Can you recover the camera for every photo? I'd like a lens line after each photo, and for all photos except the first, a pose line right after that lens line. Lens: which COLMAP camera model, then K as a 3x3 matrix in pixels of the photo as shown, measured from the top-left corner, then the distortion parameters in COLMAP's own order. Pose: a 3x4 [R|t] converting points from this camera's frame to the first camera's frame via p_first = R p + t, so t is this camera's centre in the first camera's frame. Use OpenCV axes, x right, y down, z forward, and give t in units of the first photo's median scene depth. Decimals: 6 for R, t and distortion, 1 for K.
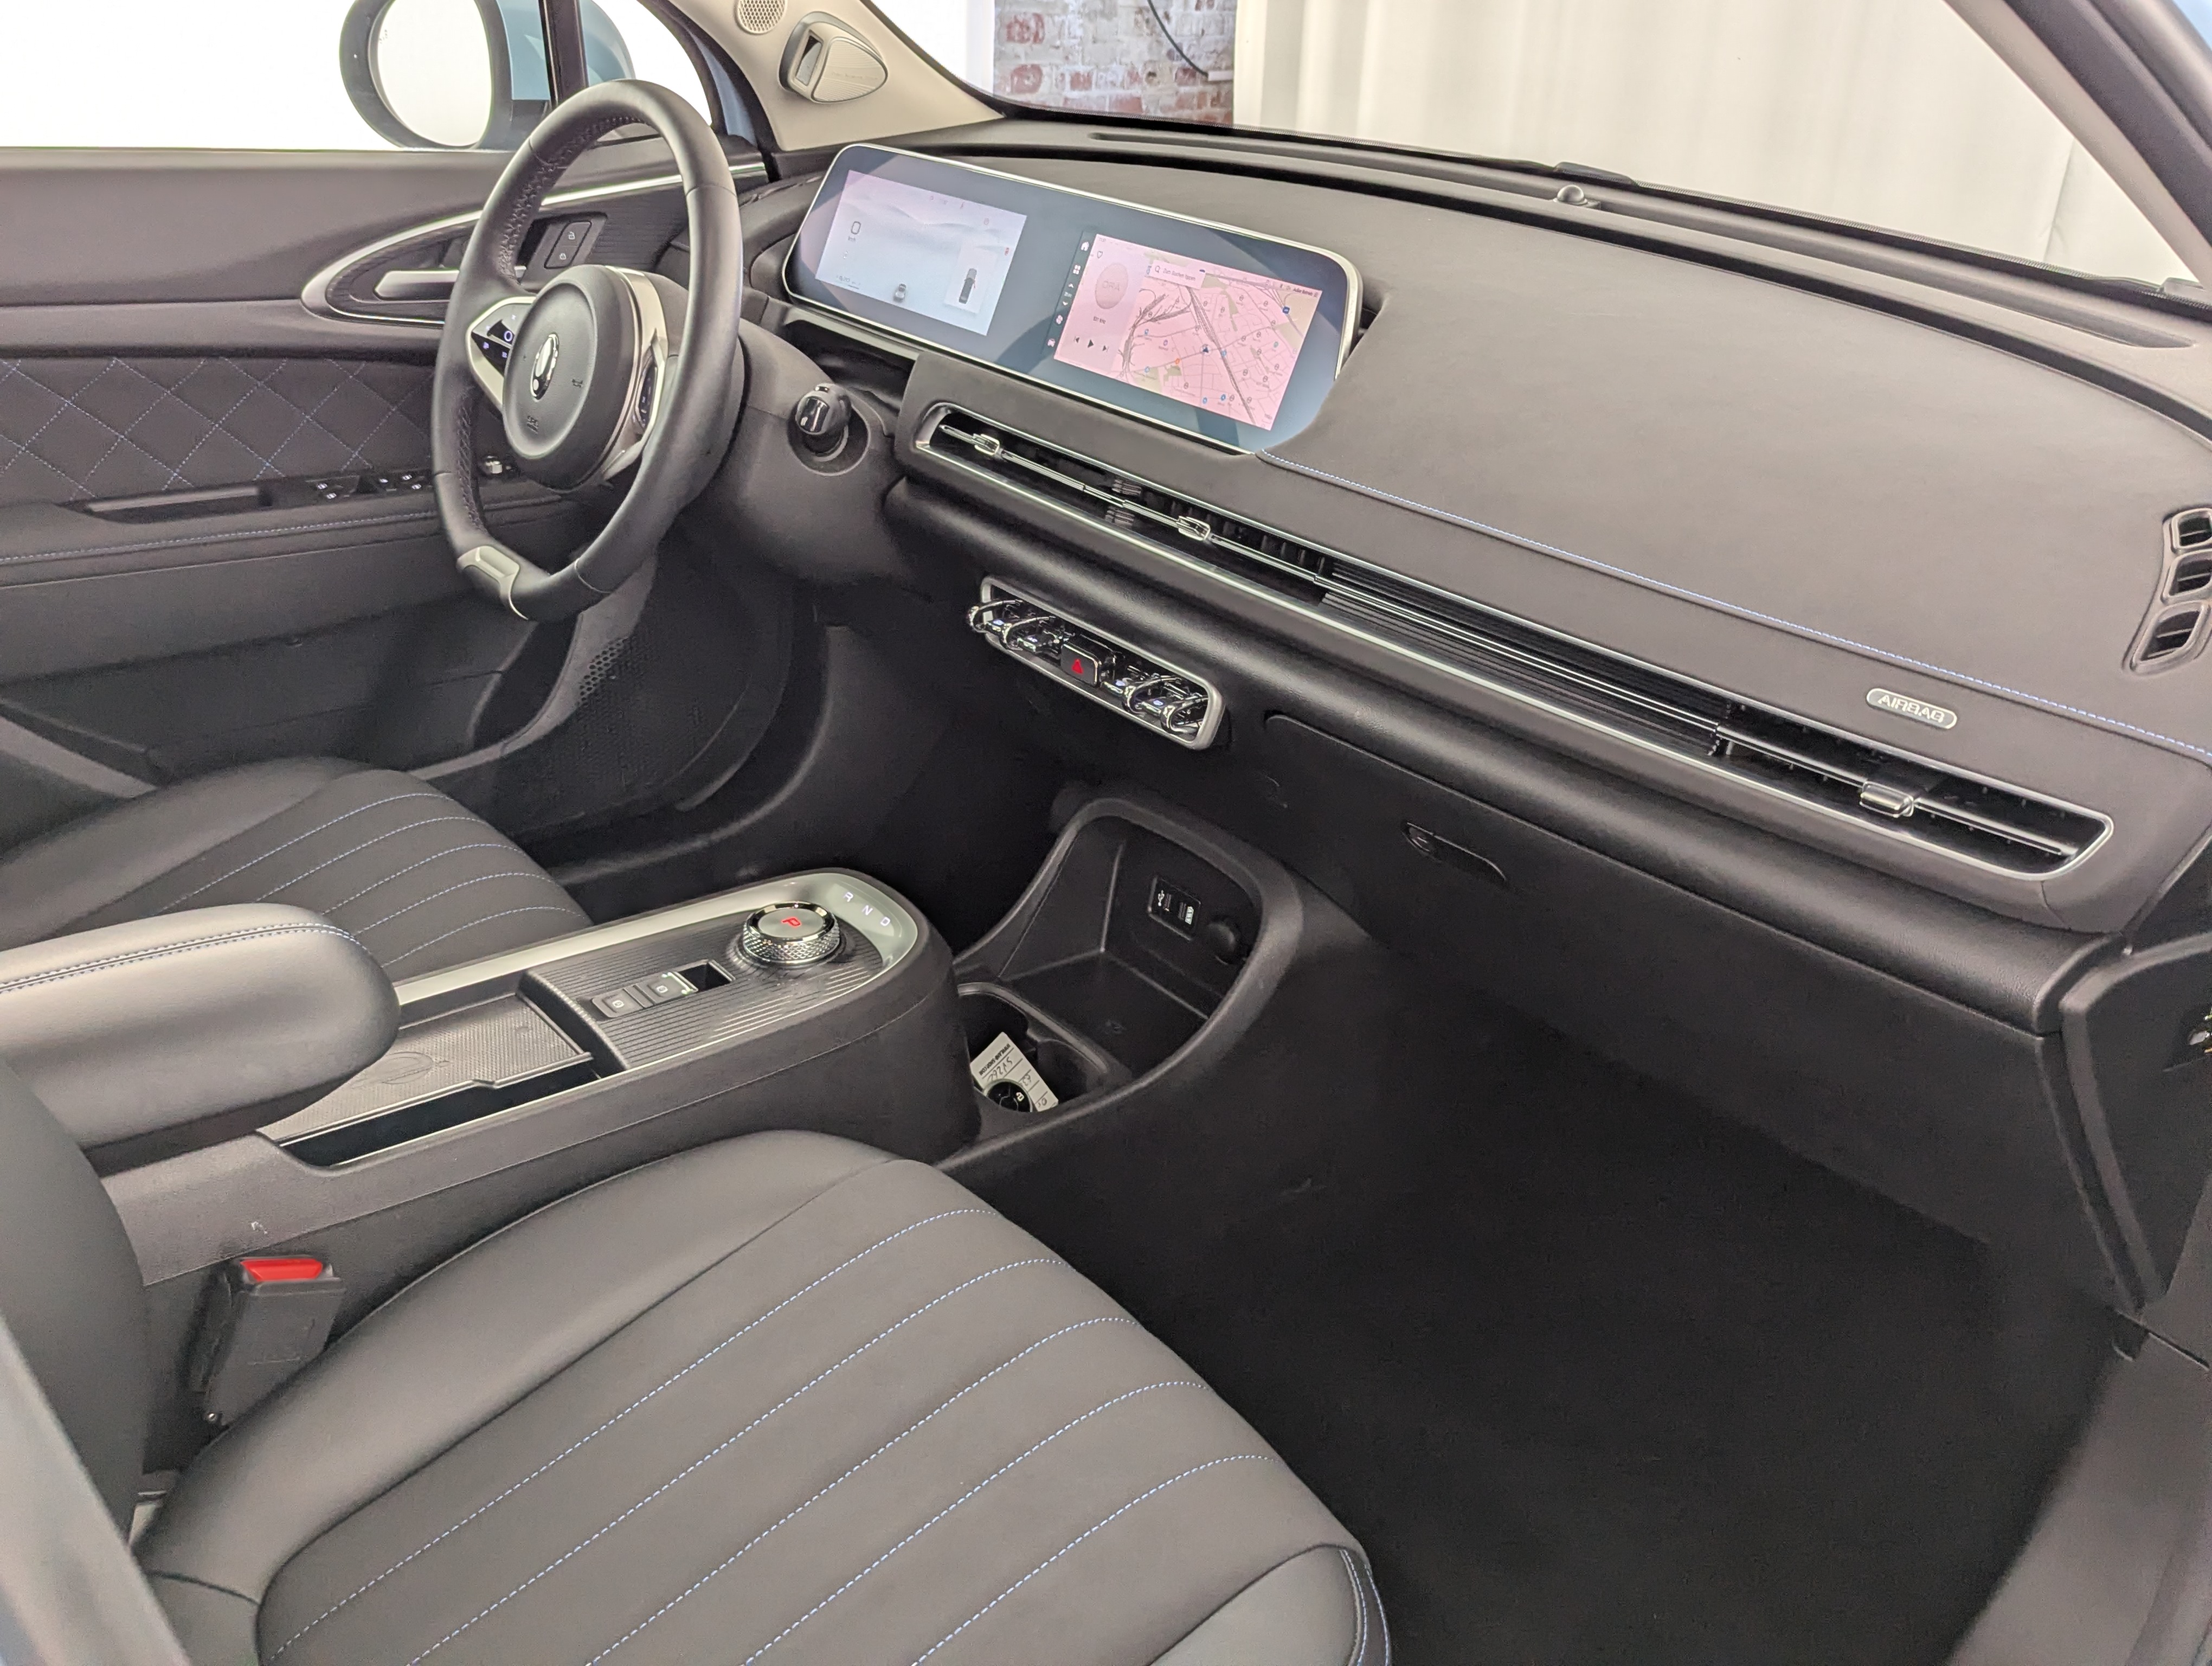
lens RADIAL K [[2011.4, 0, 1271.0], [0, 2011.4, 839.7], [0, 0, 1]] dist [0.164040, -0.440396]
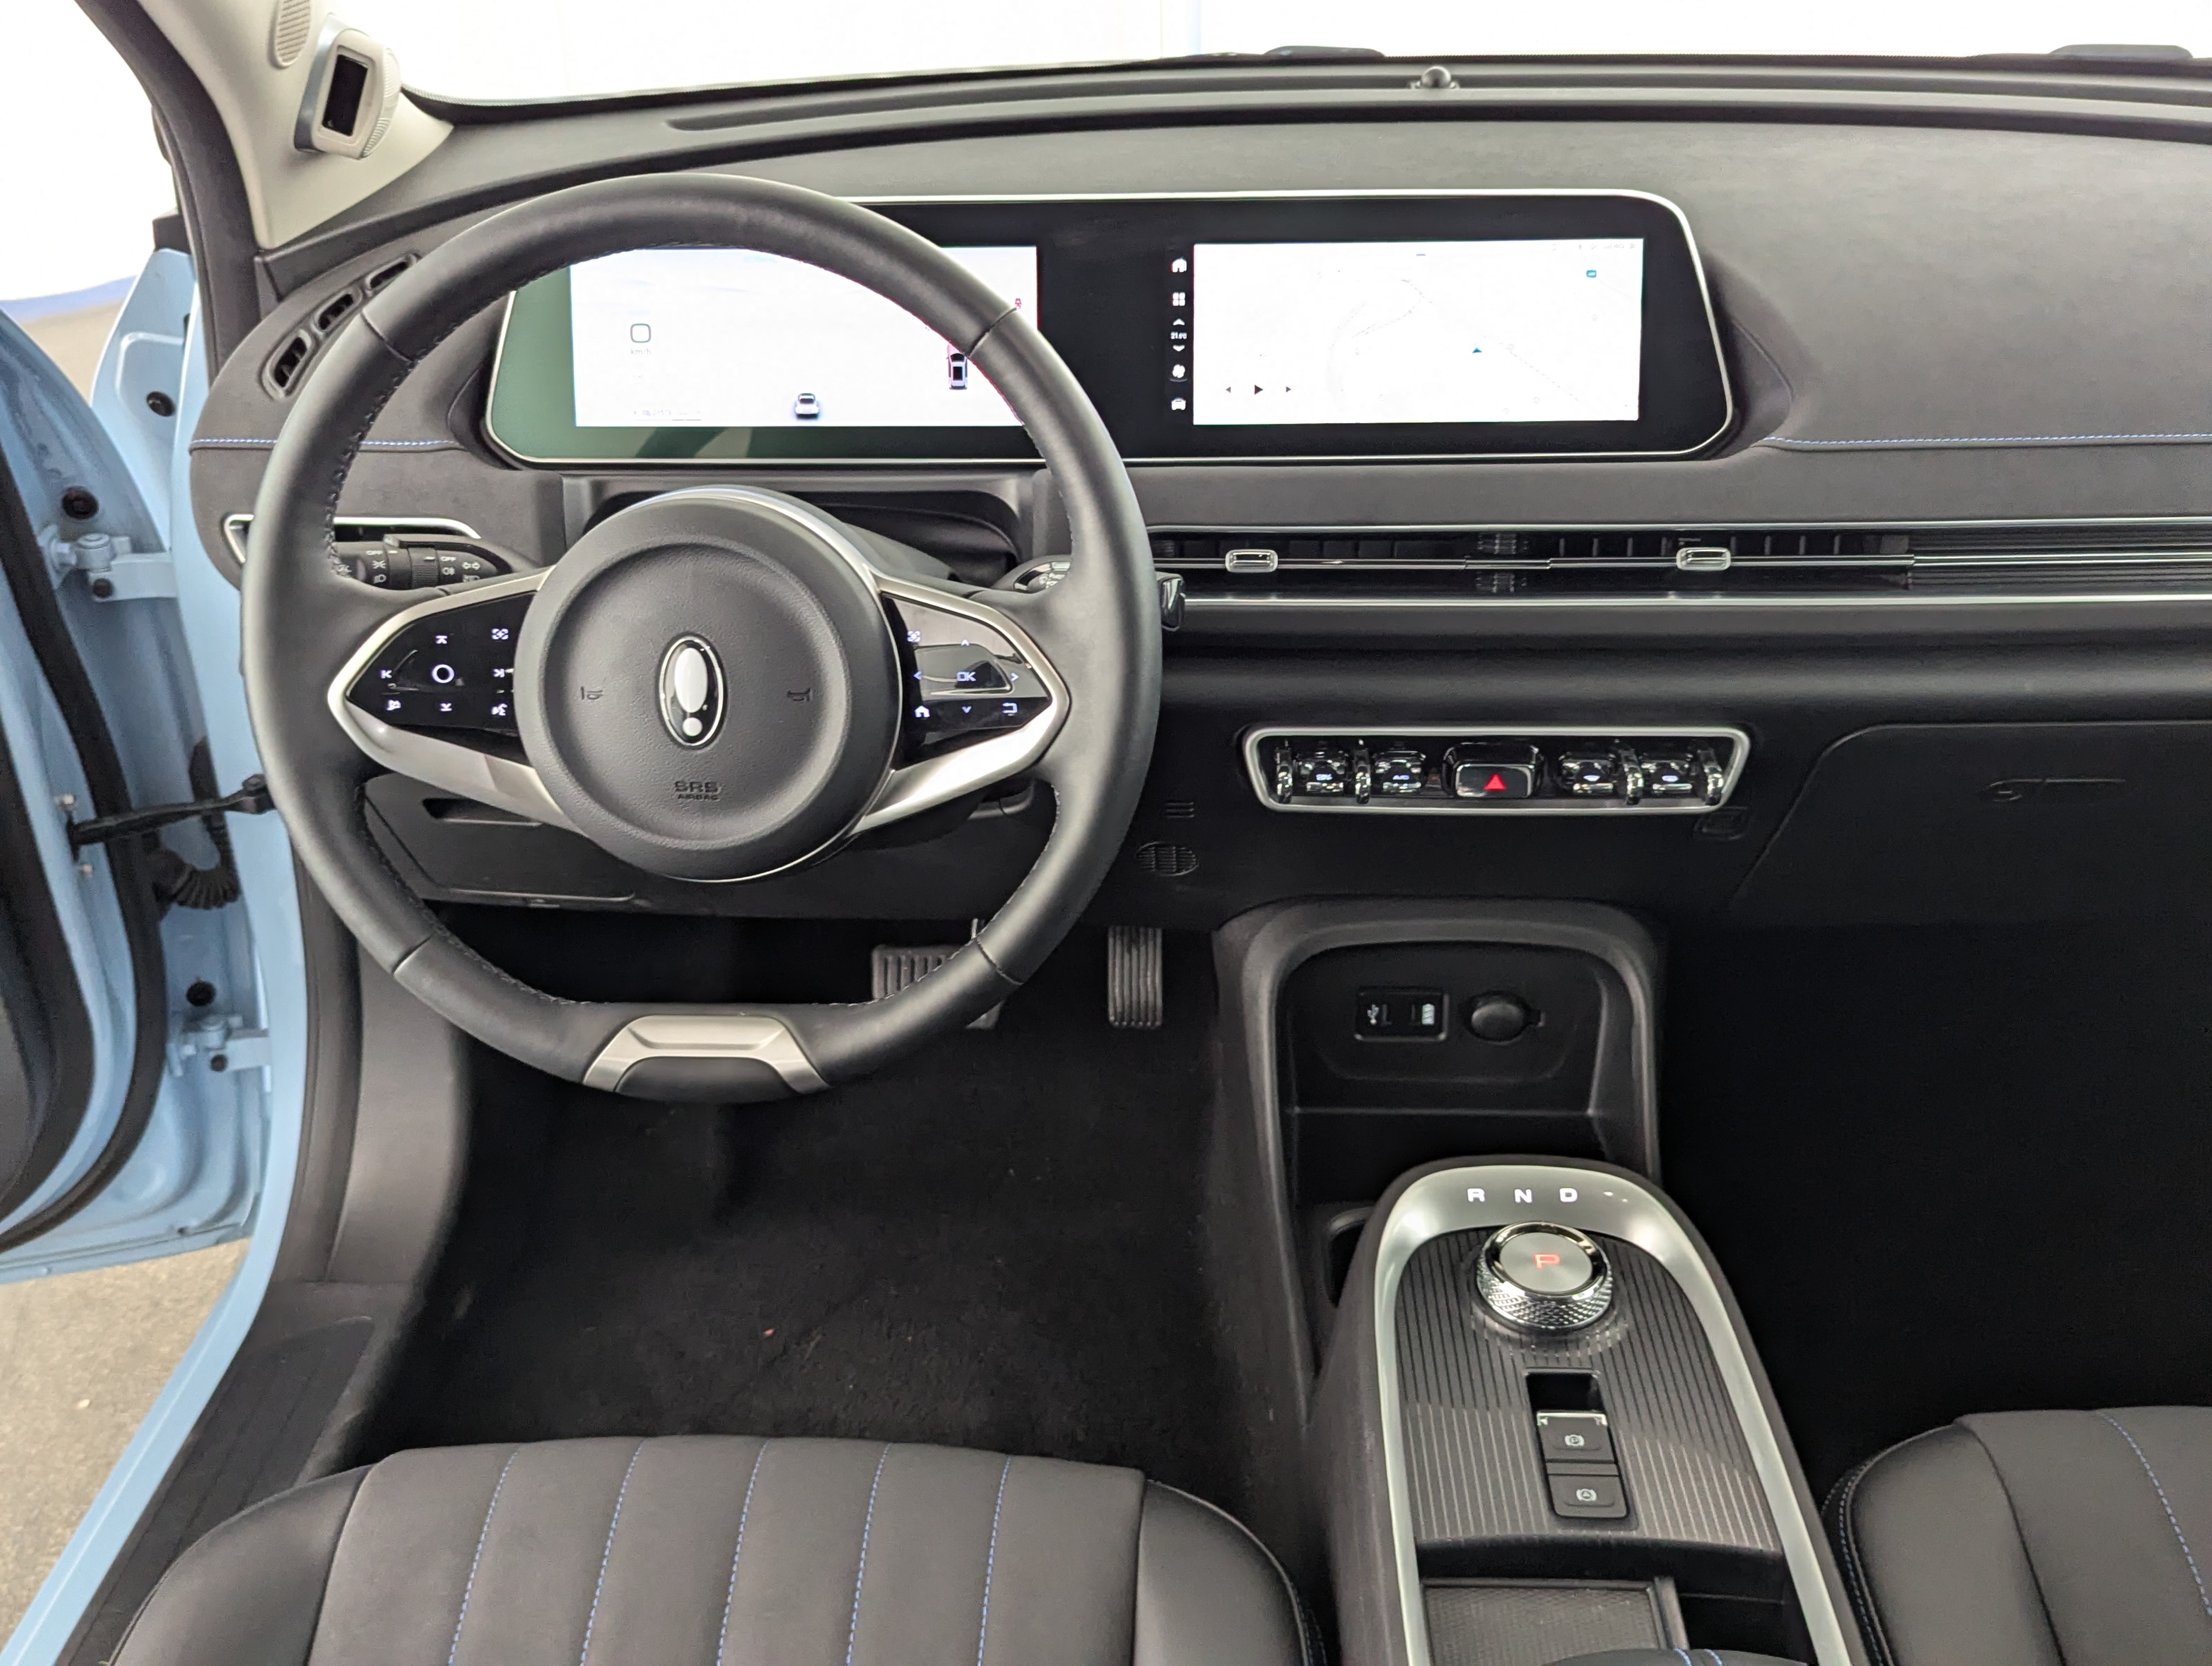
lens RADIAL K [[1957.7, 0, 1106.0], [0, 1957.7, 833.0], [0, 0, 1]] dist [0.039647, -0.010291]
pose [[0.663869, -0.419334, 0.619223, -0.637843], [0.356817, 0.905288, 0.230513, -0.281441], [-0.657237, 0.067919, 0.750618, 0.504118]]
